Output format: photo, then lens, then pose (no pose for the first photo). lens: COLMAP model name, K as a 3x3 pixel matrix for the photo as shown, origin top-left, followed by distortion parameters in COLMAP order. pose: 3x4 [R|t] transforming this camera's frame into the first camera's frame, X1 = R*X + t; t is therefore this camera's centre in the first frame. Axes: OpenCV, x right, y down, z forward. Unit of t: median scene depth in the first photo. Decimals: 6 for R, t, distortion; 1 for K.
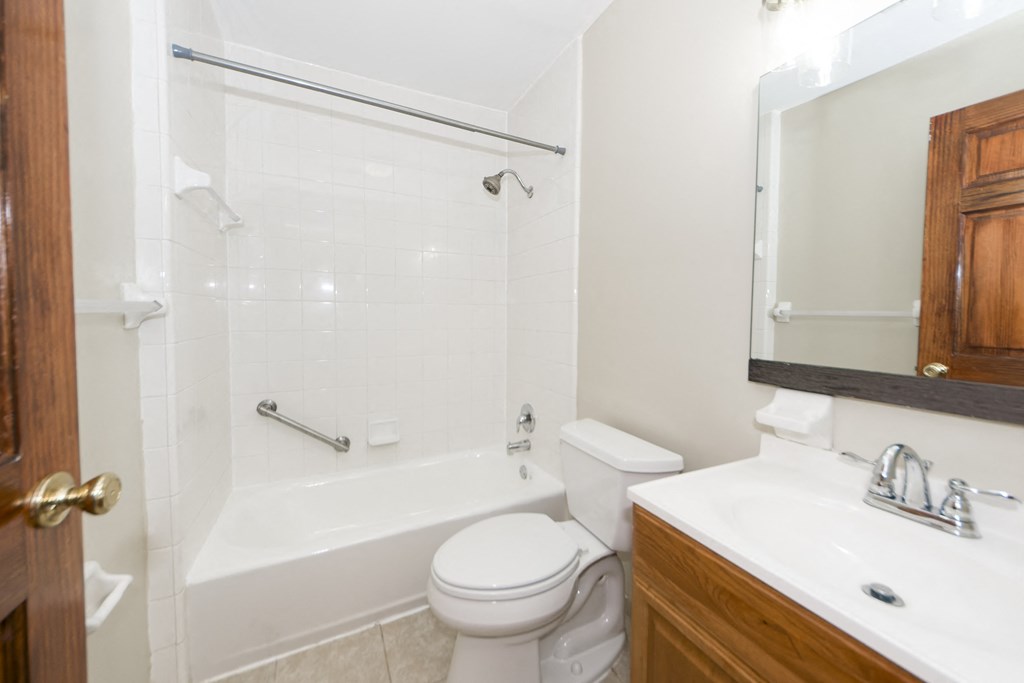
lens RADIAL K [[371.1, 0, 514.3], [0, 371.1, 324.0], [0, 0, 1]] dist [0.034934, -0.012740]
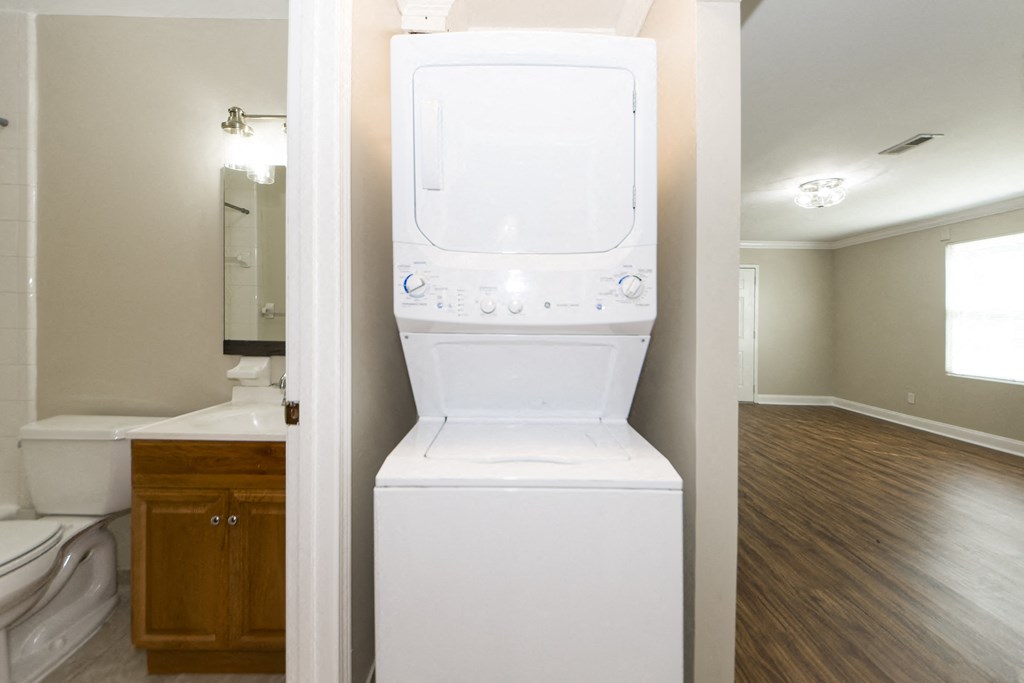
lens RADIAL K [[389.3, 0, 514.1], [0, 389.3, 334.0], [0, 0, 1]] dist [0.002261, -0.000119]
pose [[0.433371, -0.029629, 0.900728, -0.272692], [-0.001046, 0.999442, 0.033380, 0.009931], [-0.901215, -0.015408, 0.433098, -0.689878]]
